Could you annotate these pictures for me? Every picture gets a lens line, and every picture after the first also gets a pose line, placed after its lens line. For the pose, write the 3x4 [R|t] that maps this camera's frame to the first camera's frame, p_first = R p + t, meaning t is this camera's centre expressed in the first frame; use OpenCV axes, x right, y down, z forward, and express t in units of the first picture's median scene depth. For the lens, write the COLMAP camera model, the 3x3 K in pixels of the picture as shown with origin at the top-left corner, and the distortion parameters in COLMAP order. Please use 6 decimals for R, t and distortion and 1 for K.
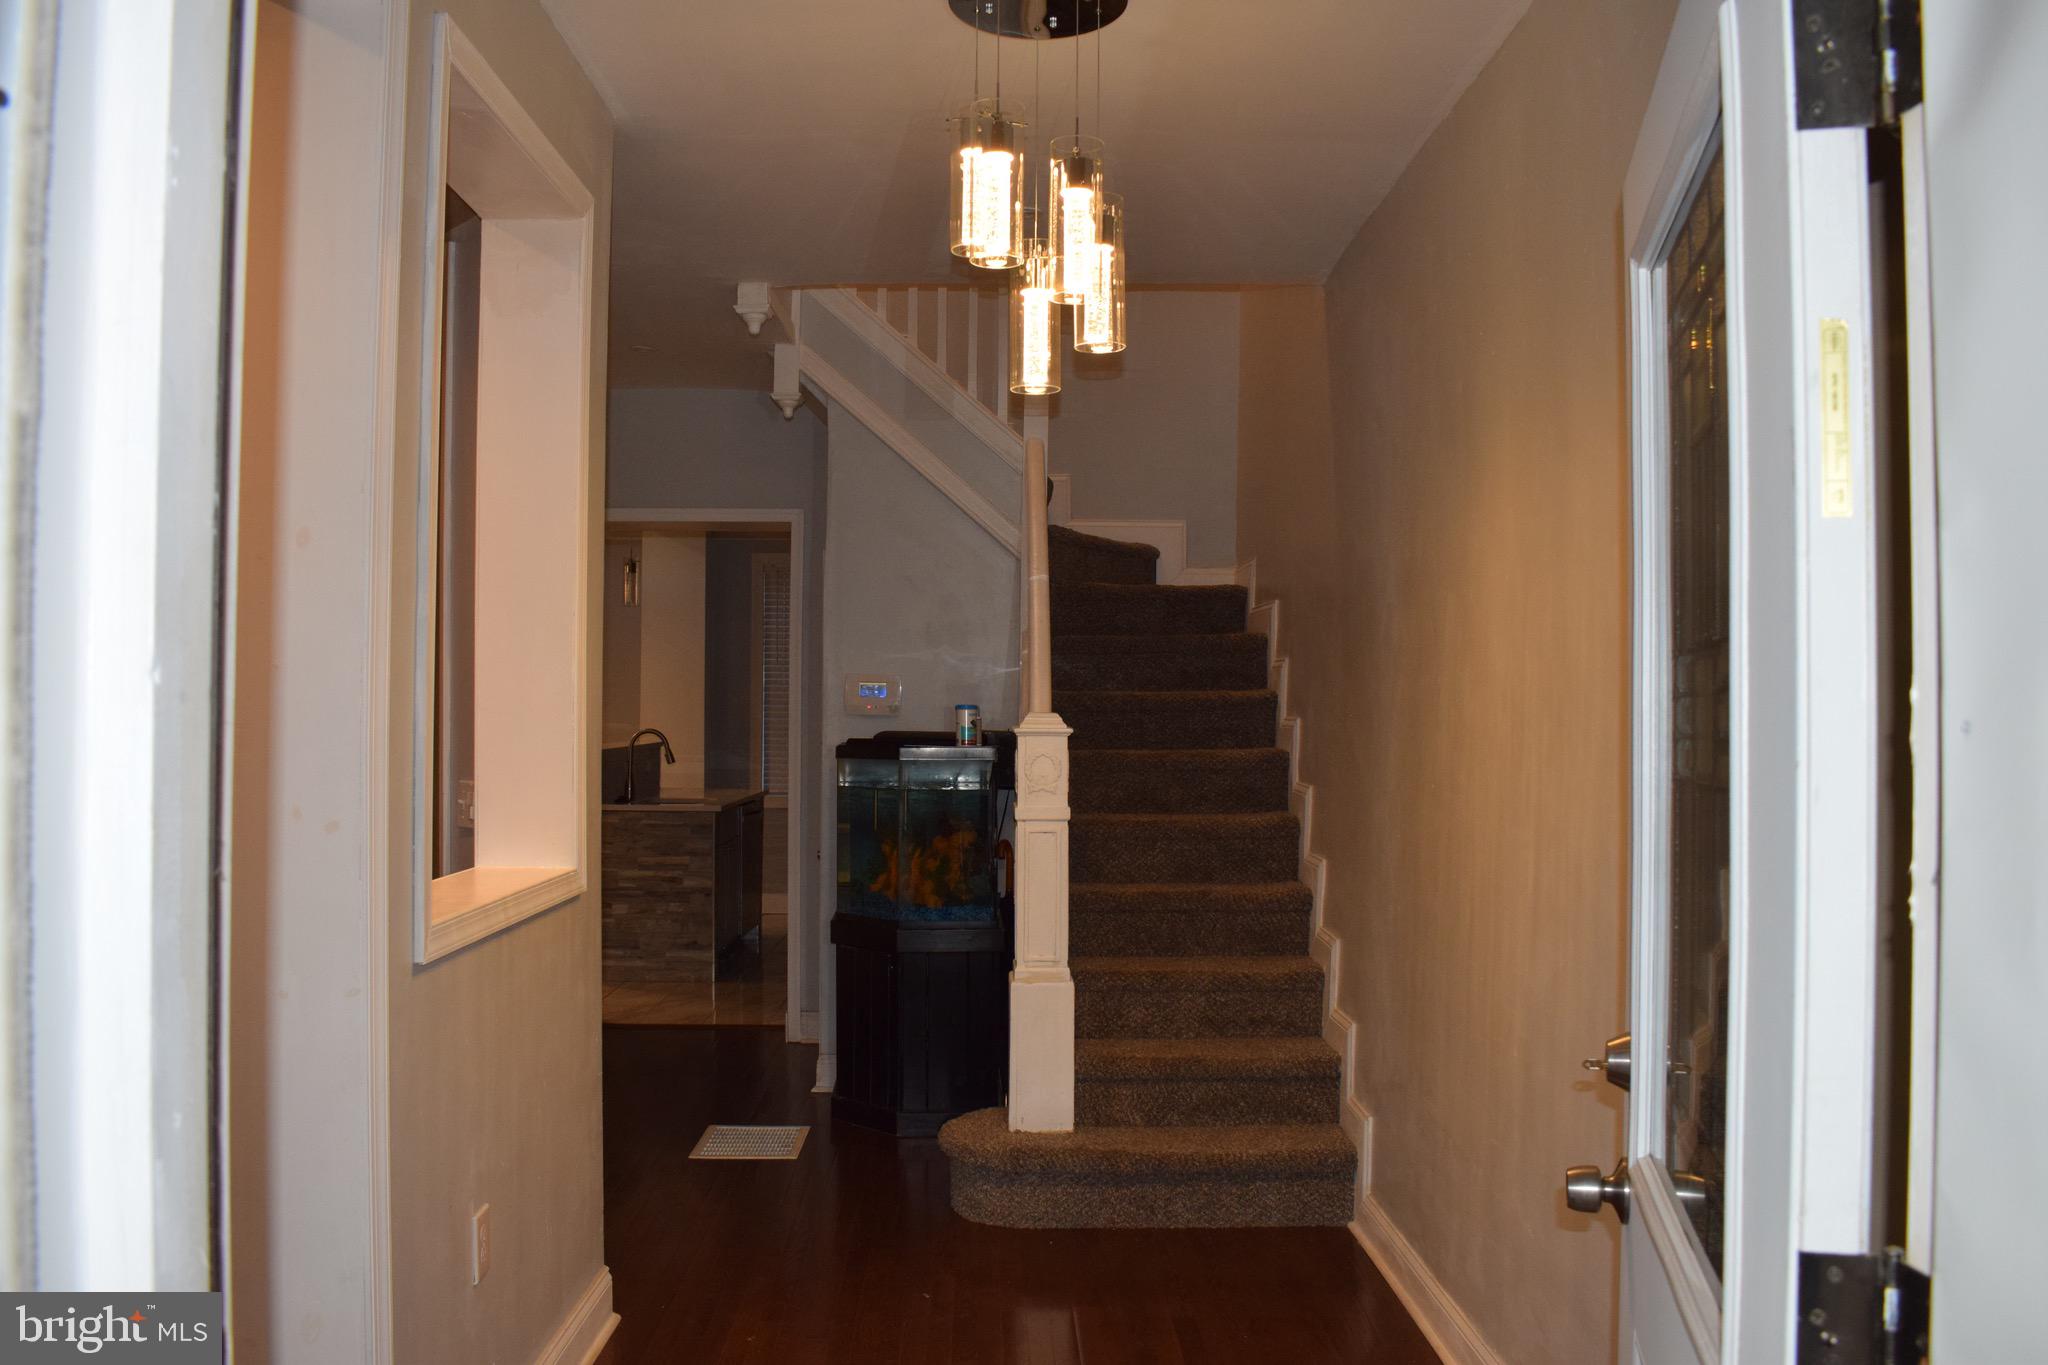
lens RADIAL K [[1614.3, 0, 1024.0], [0, 1614.3, 682.5], [0, 0, 1]] dist [-0.092291, 0.011409]
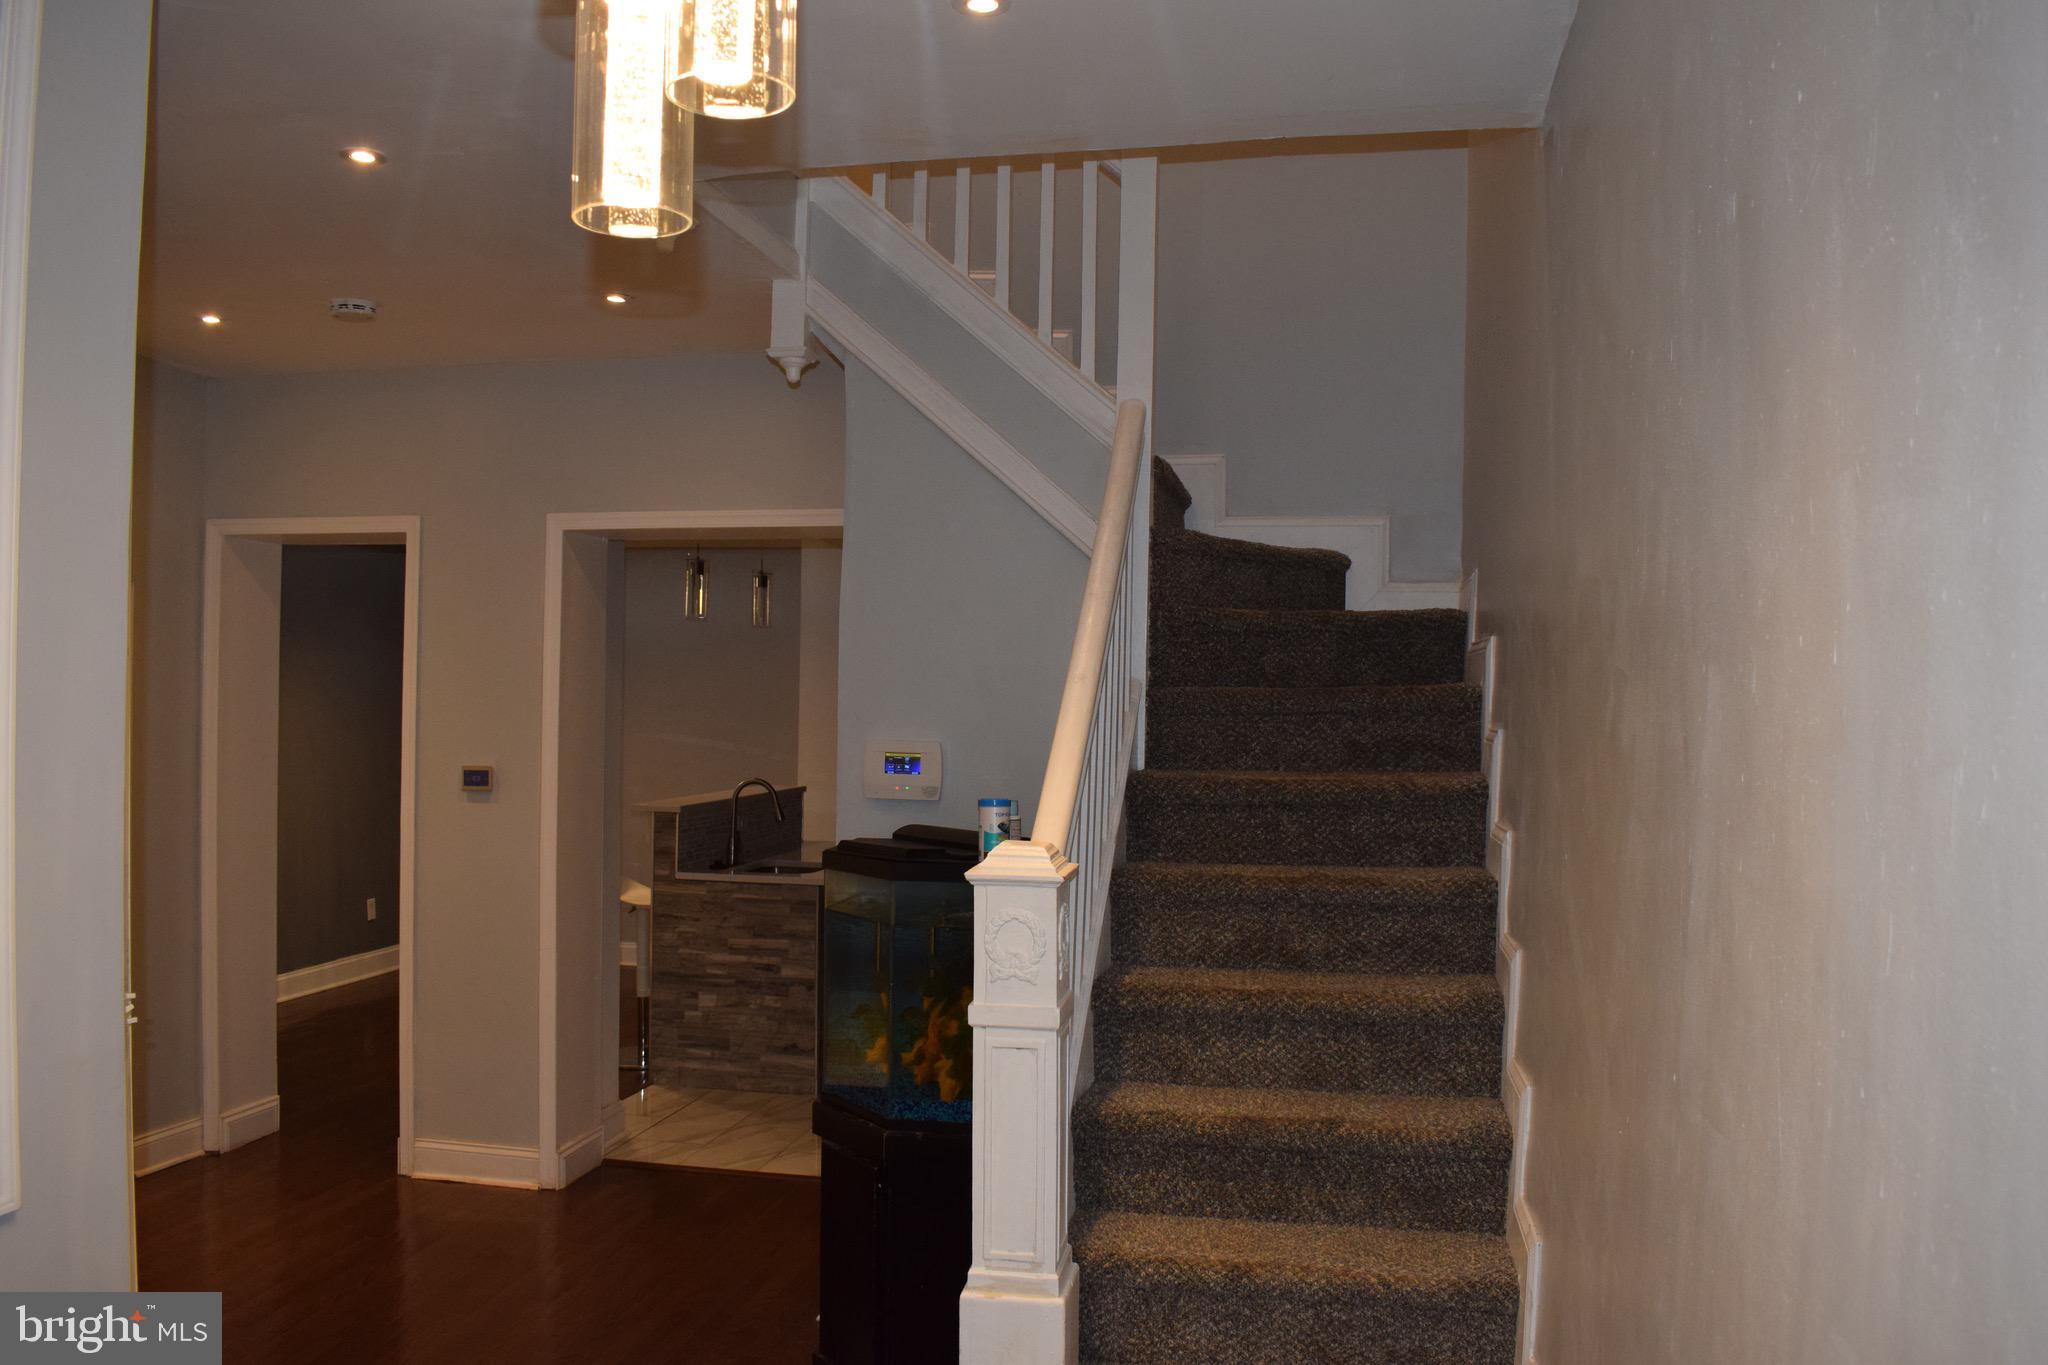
lens RADIAL K [[1614.3, 0, 1024.0], [0, 1614.3, 682.5], [0, 0, 1]] dist [-0.092291, 0.011409]
pose [[0.978591, 0.004740, -0.205759, 0.102317], [-0.004518, 0.999989, 0.001547, -0.032008], [0.205764, -0.000585, 0.978601, 0.318337]]
